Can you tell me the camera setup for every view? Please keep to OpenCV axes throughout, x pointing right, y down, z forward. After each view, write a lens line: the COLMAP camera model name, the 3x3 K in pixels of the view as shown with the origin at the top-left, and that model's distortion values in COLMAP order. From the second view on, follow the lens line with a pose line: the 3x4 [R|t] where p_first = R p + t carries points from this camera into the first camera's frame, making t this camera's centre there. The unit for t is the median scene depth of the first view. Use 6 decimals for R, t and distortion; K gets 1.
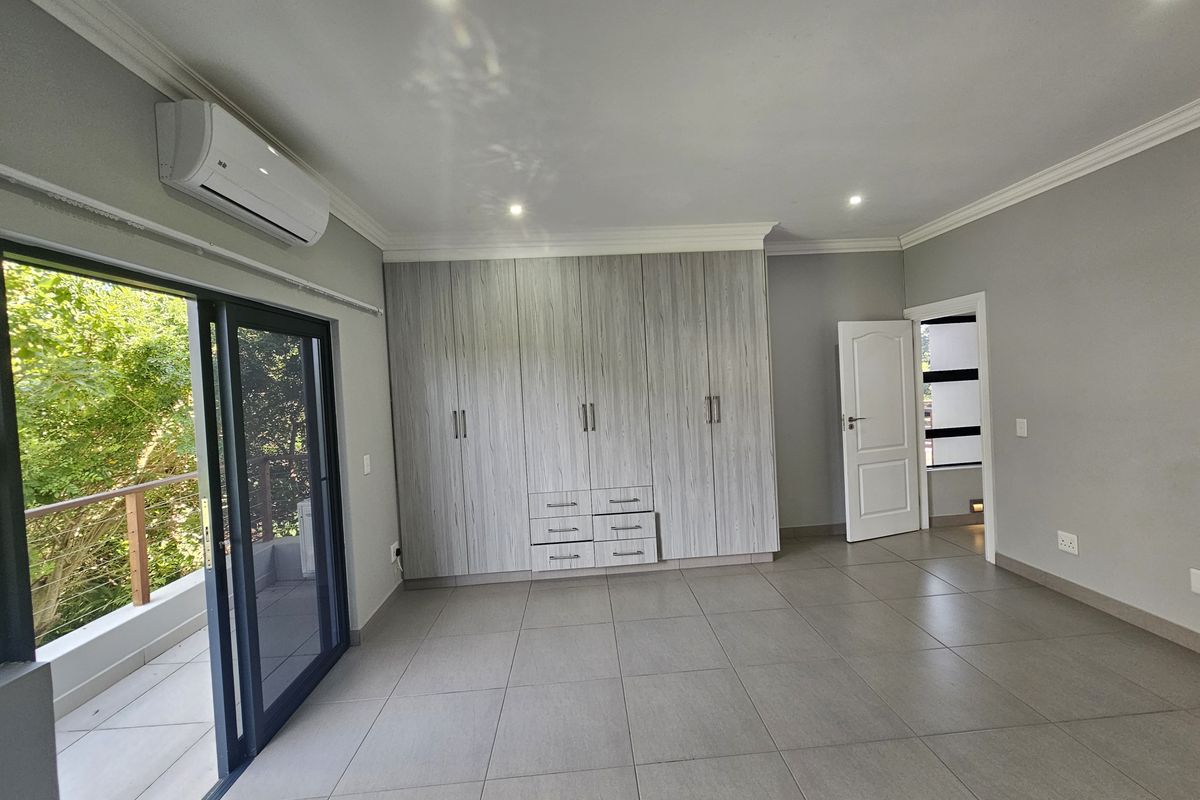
lens RADIAL K [[489.2, 0, 606.2], [0, 489.2, 397.2], [0, 0, 1]] dist [0.000933, 0.000436]
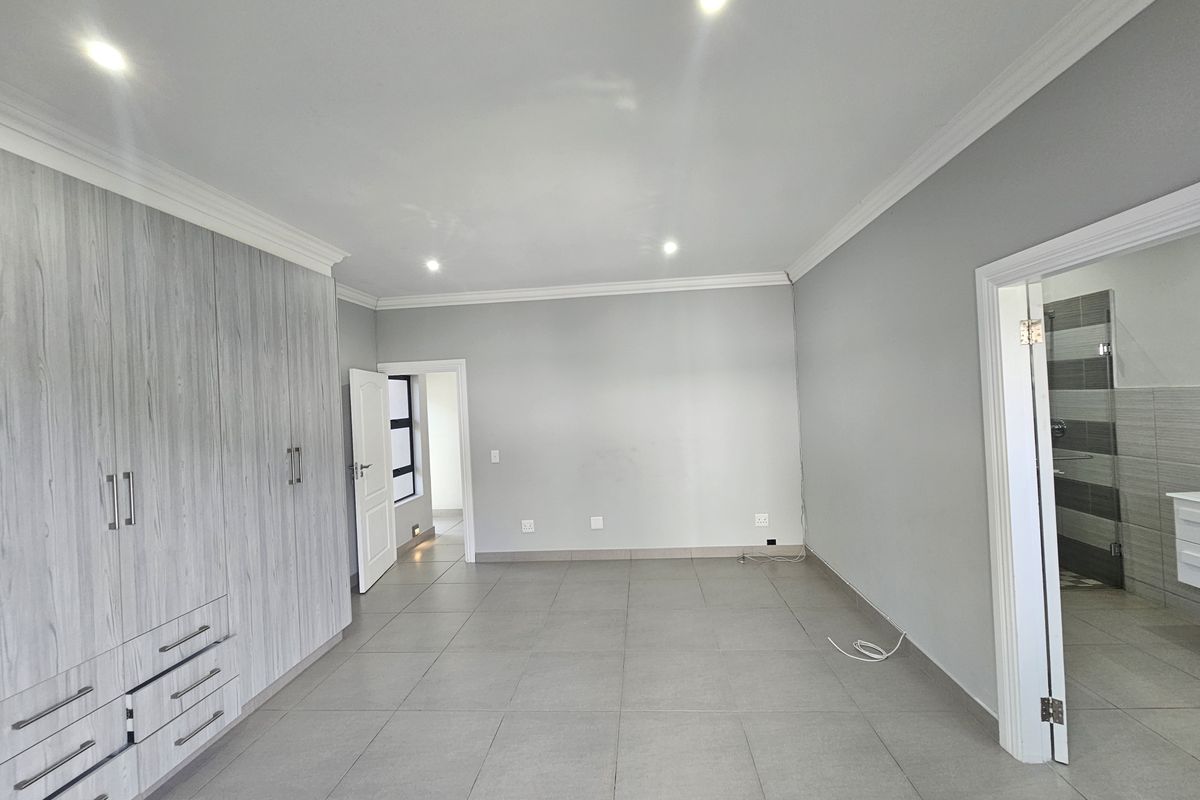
lens RADIAL K [[489.2, 0, 603.8], [0, 489.2, 396.6], [0, 0, 1]] dist [0.000933, 0.000436]
pose [[0.148527, 0.051600, 0.987561, -0.472515], [0.073416, 0.995307, -0.063047, 0.002376], [-0.986179, 0.081867, 0.144042, 0.411726]]
